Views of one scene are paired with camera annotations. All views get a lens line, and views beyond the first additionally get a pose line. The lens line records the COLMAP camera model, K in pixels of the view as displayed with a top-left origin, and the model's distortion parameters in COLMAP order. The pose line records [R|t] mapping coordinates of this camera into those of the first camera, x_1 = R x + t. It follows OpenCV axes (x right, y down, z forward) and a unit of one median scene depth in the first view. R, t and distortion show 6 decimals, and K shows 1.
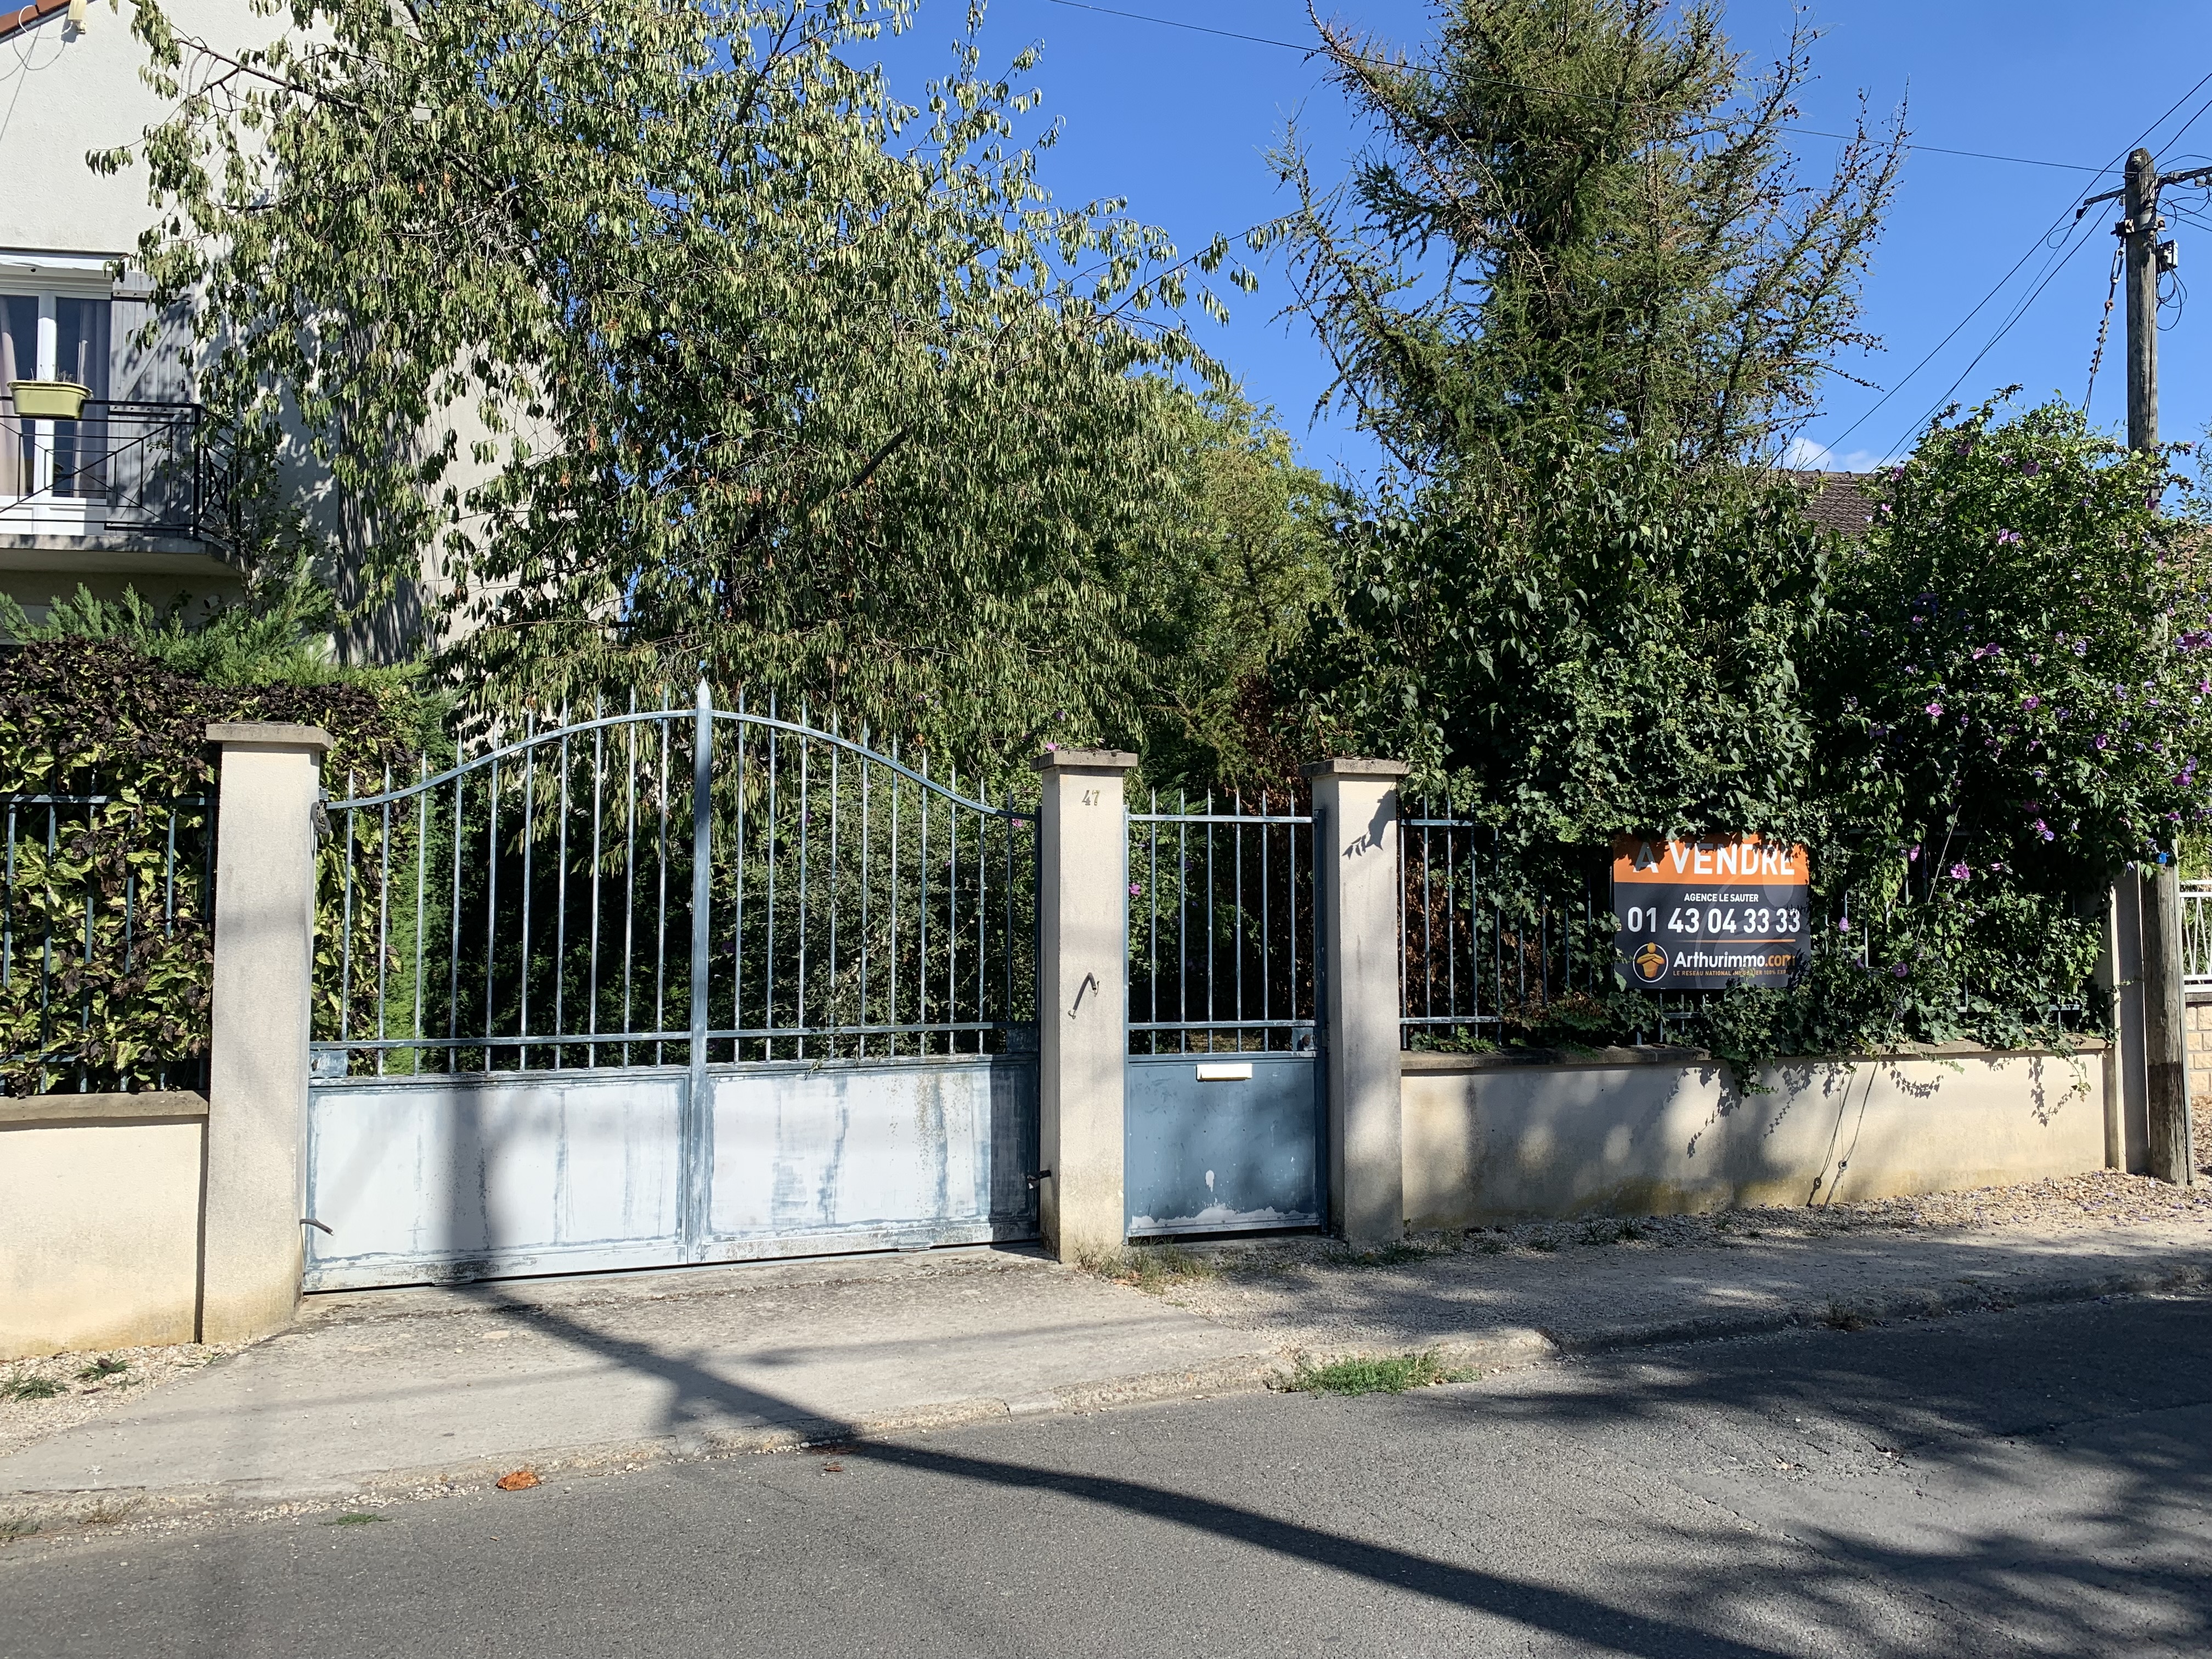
lens RADIAL K [[1678.4, 0, 1121.8], [0, 1678.4, 826.5], [0, 0, 1]] dist [0.028492, -0.033841]
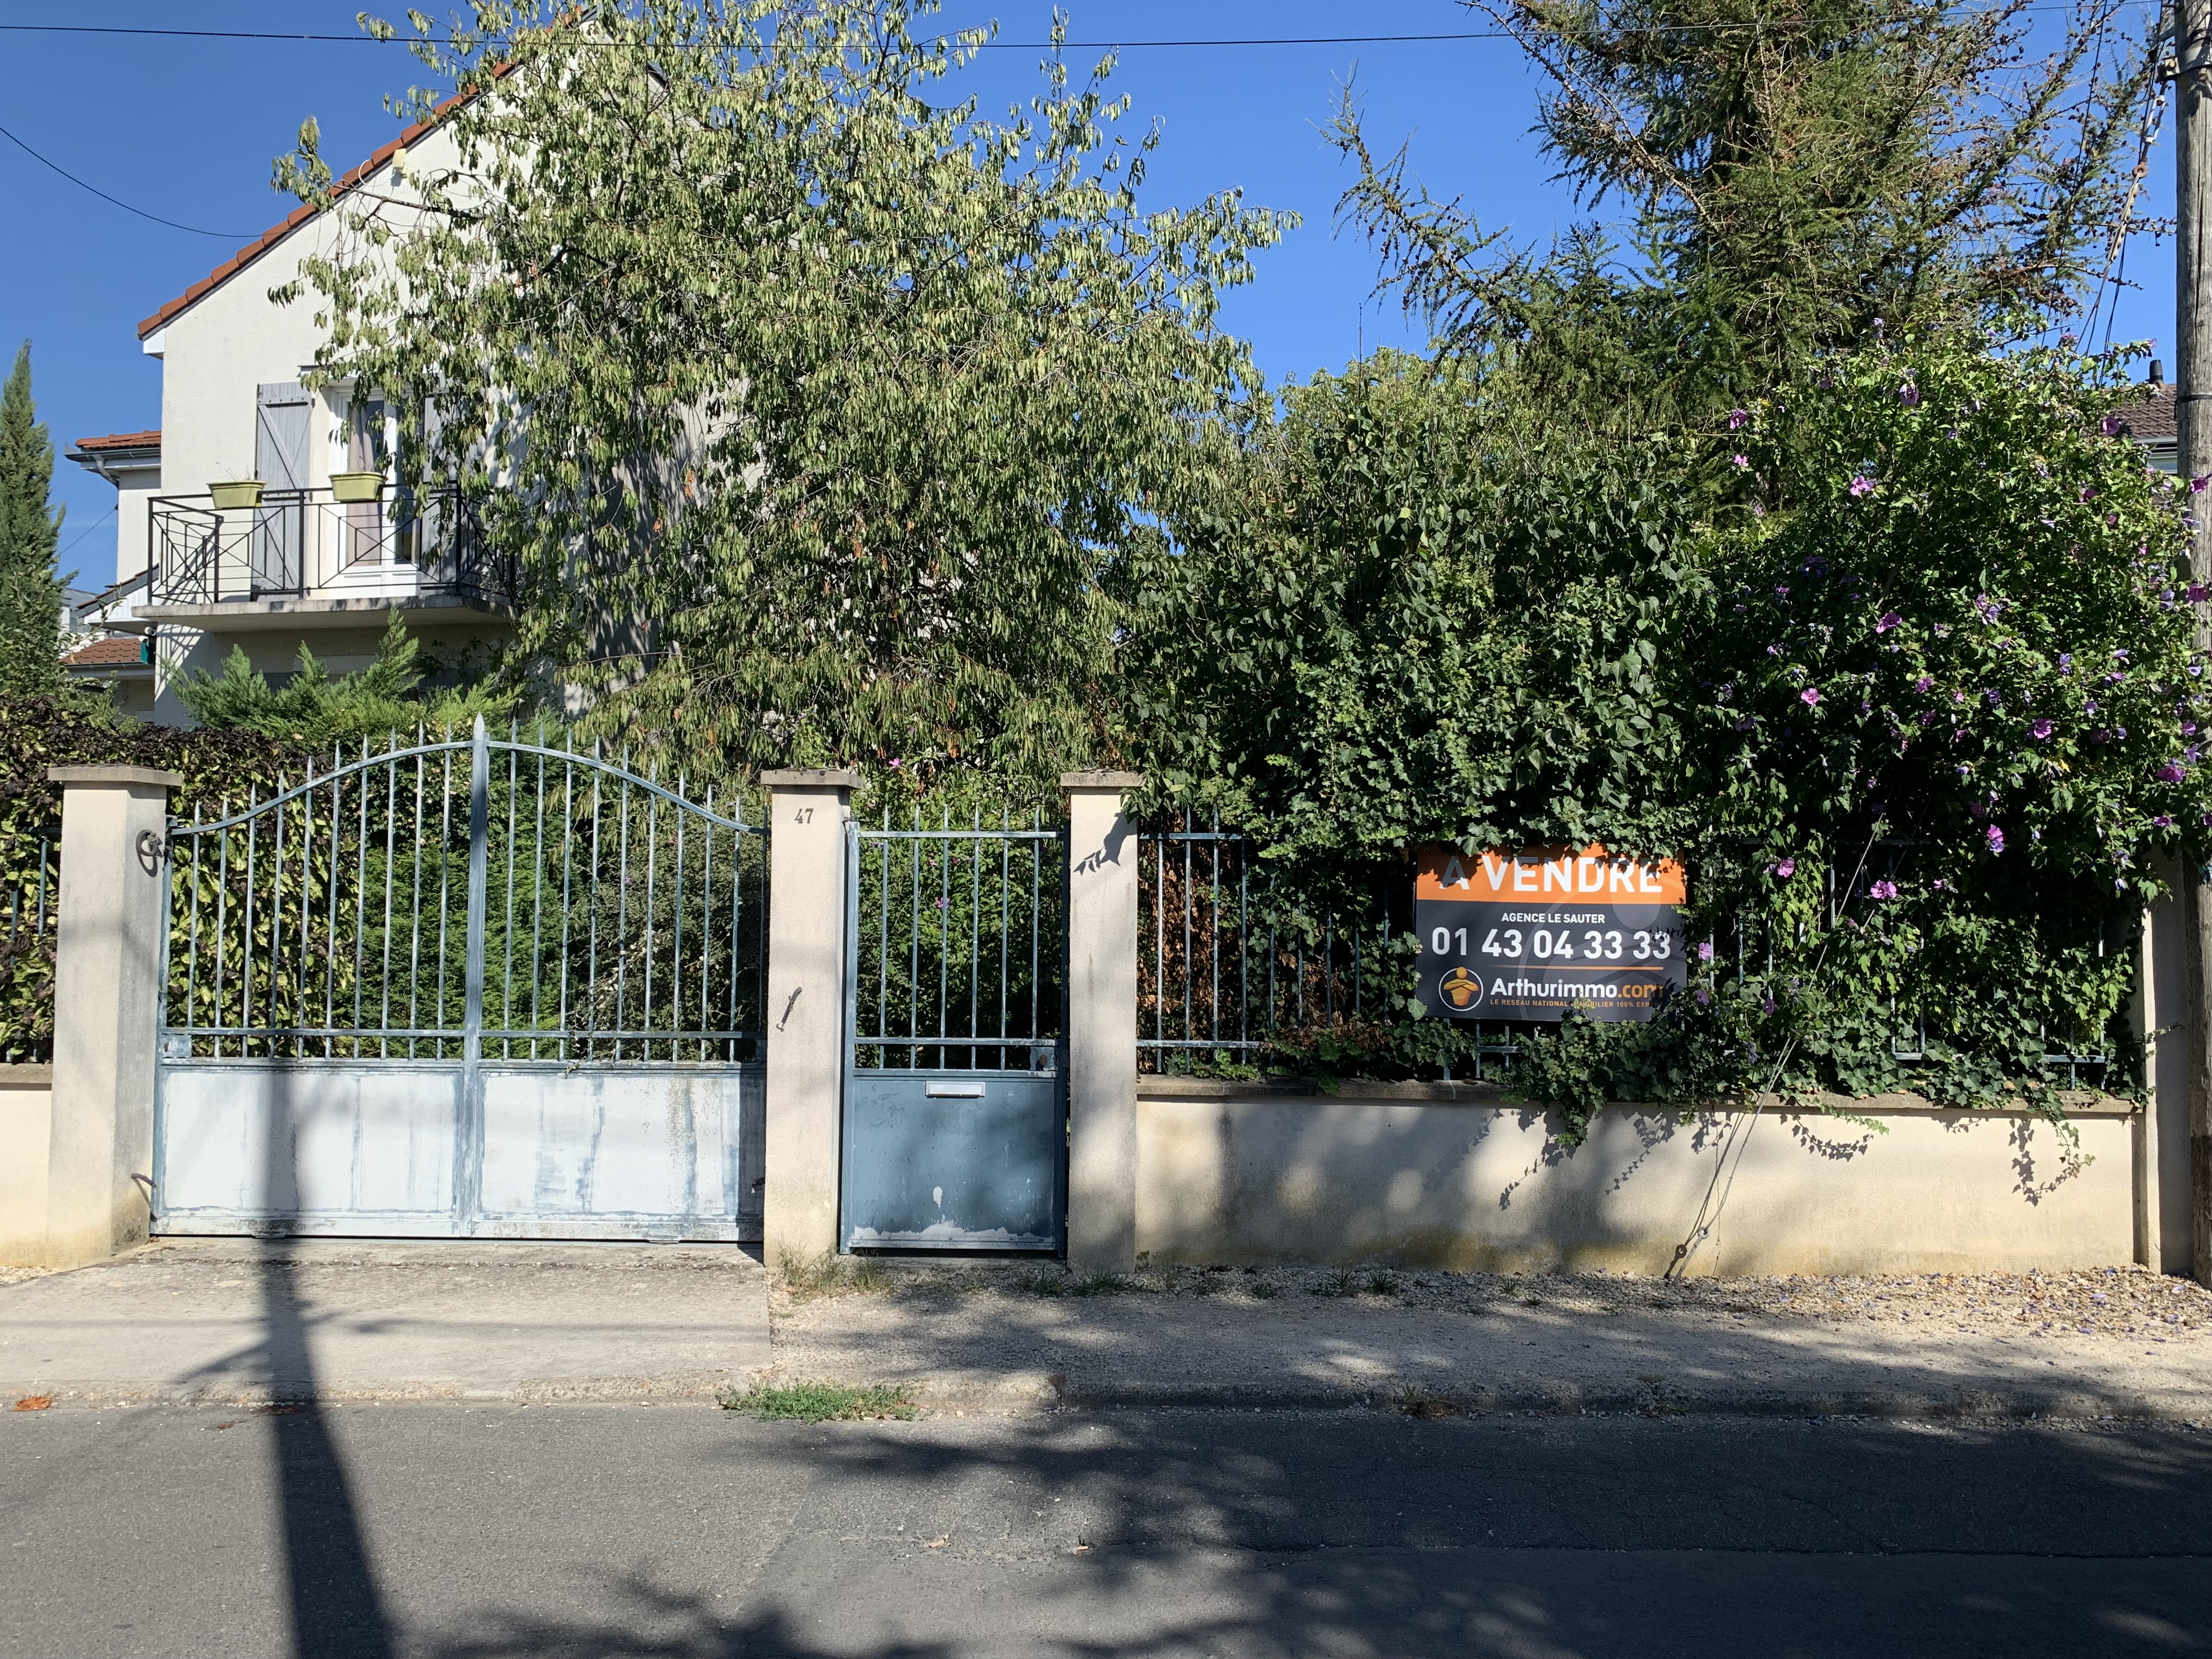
lens RADIAL K [[1678.4, 0, 1120.0], [0, 1678.4, 831.9], [0, 0, 1]] dist [0.028492, -0.033841]
pose [[0.931639, -0.006382, -0.363330, 0.541014], [0.009118, 0.999942, 0.005816, -0.011718], [0.363272, -0.008732, 0.931642, 0.114230]]
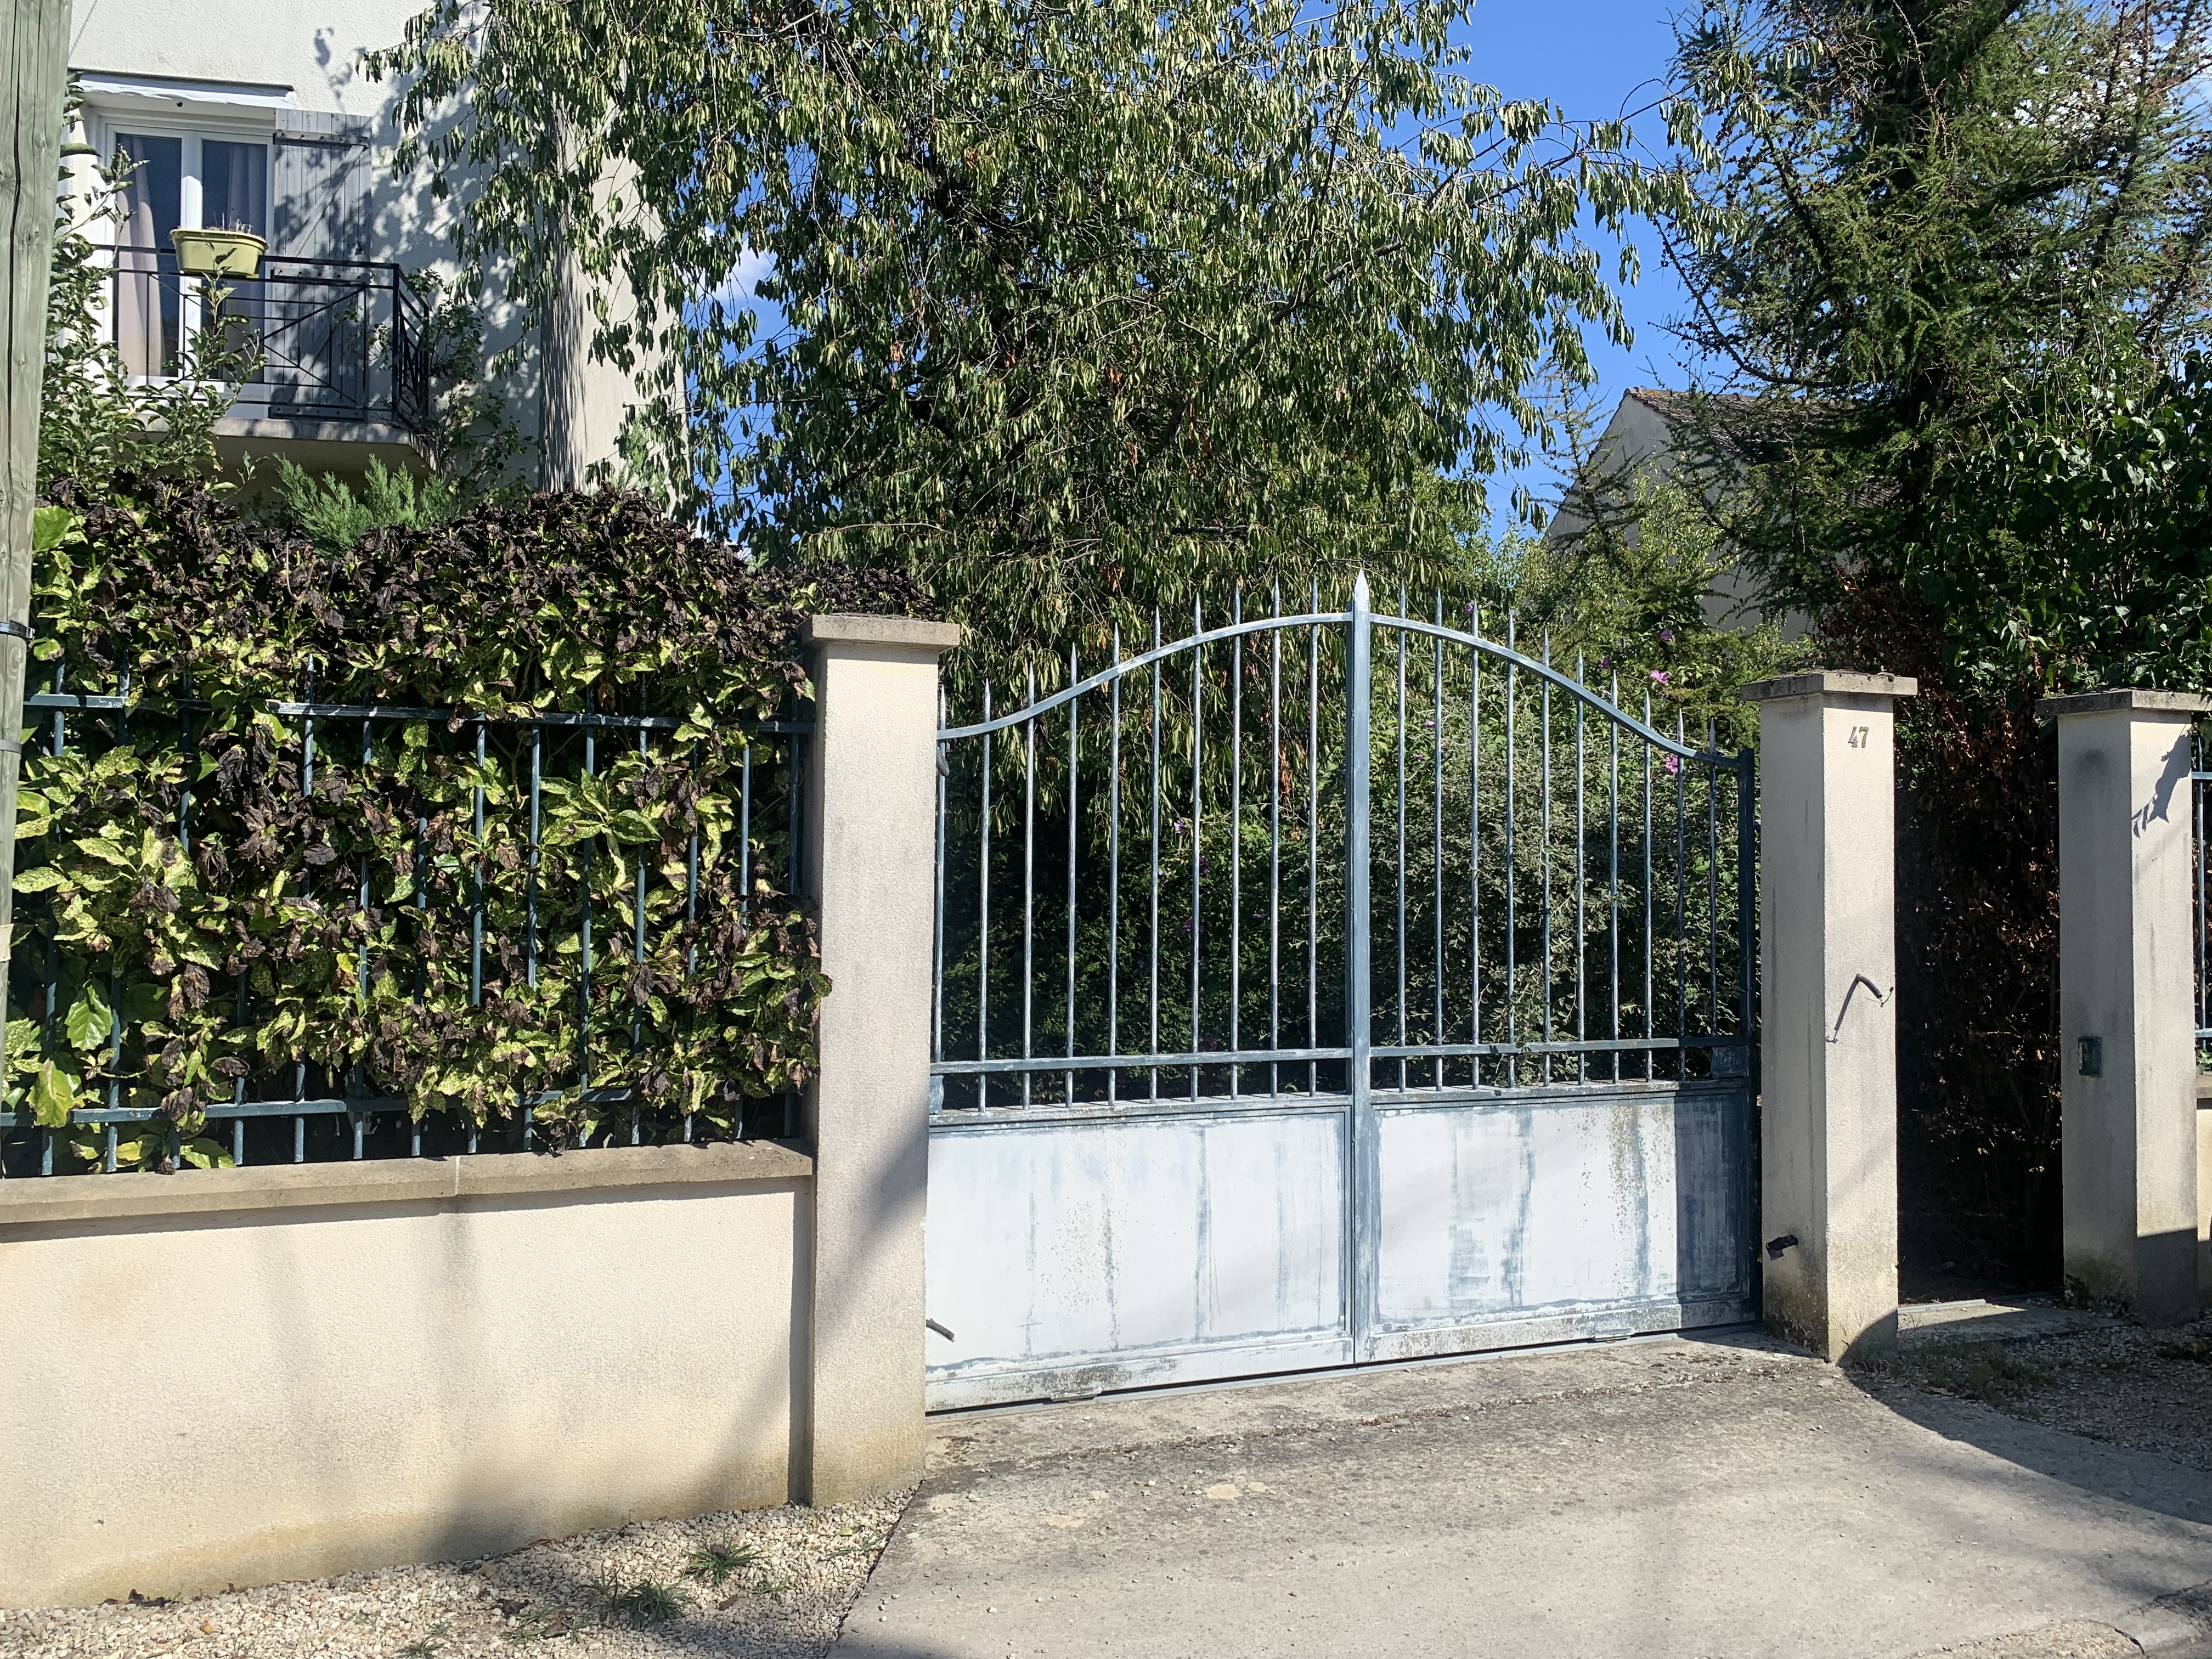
lens RADIAL K [[1678.4, 0, 1098.4], [0, 1678.4, 827.0], [0, 0, 1]] dist [0.028492, -0.033841]
pose [[0.999704, 0.008905, 0.022635, -0.375476], [-0.009467, 0.999647, 0.024838, 0.007161], [-0.022406, -0.025045, 0.999435, 0.262431]]
